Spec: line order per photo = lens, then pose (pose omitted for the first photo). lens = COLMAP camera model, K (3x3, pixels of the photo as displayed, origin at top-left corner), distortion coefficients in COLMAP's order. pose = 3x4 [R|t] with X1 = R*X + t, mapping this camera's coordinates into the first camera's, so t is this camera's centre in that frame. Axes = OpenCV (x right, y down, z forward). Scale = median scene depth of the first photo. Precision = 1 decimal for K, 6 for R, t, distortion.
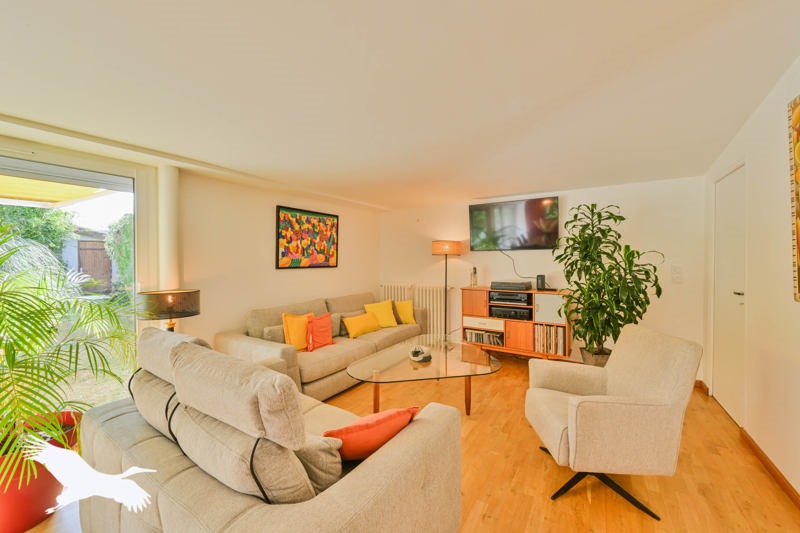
lens RADIAL K [[317.7, 0, 396.4], [0, 317.7, 261.5], [0, 0, 1]] dist [0.013448, 0.000054]
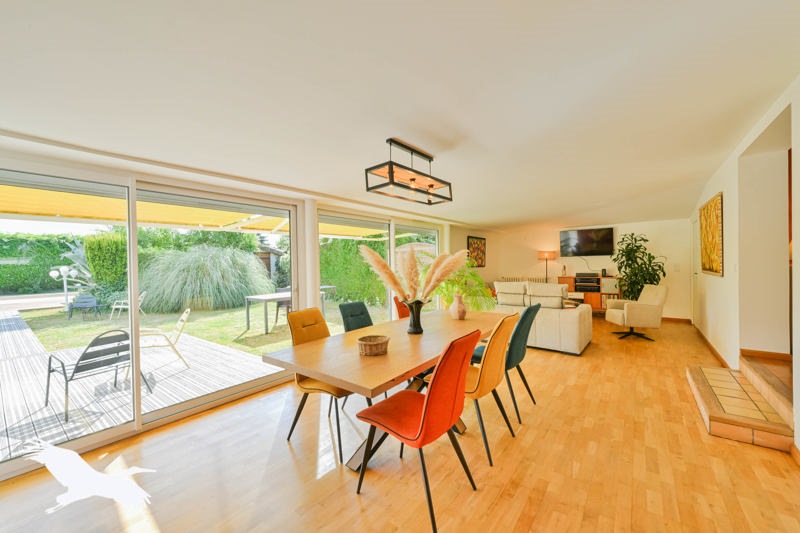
lens RADIAL K [[311.9, 0, 400.0], [0, 311.9, 266.5], [0, 0, 1]] dist [0.000616, 0.000100]
pose [[0.996038, -0.012283, -0.088076, -0.632862], [0.012448, 0.999922, 0.001319, 0.010879], [0.088053, -0.002411, 0.996113, -1.024293]]
